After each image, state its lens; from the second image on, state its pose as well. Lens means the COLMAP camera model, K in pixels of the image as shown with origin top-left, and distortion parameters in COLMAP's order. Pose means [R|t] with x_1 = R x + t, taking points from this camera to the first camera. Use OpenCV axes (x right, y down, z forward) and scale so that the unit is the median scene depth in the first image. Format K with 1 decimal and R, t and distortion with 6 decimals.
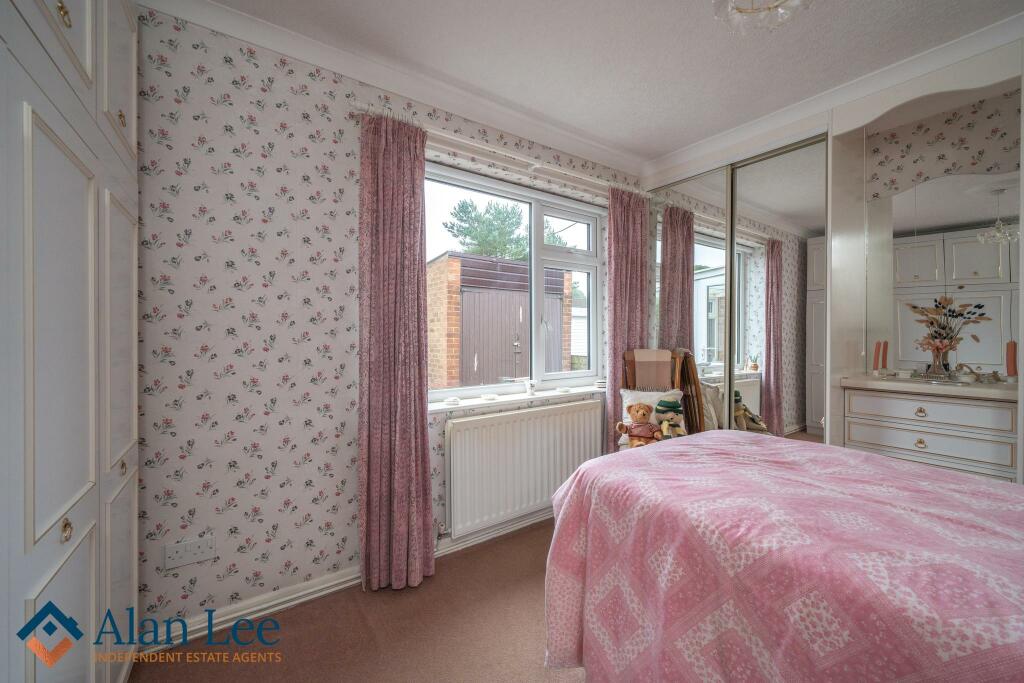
lens RADIAL K [[391.3, 0, 512.9], [0, 391.3, 339.7], [0, 0, 1]] dist [0.000036, -0.000015]
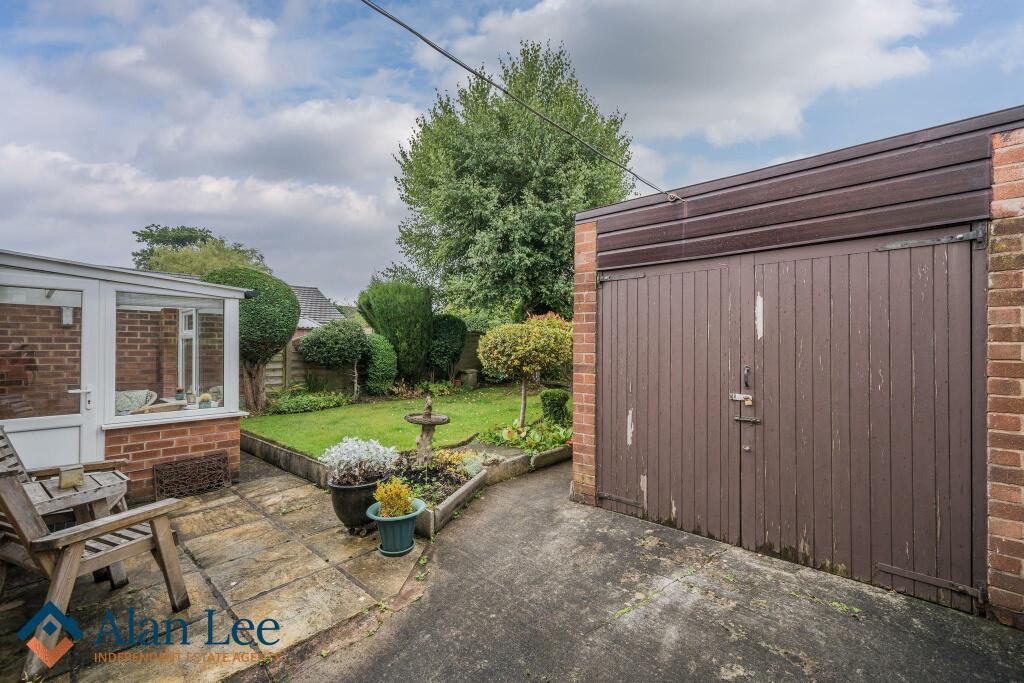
lens RADIAL K [[430.1, 0, 511.3], [0, 430.1, 342.3], [0, 0, 1]] dist [0.000615, 0.000020]
pose [[0.234346, -0.005791, -0.972136, 0.197322], [-0.003990, 0.999968, -0.006919, -0.021074], [0.972145, 0.005500, 0.234316, 0.383941]]
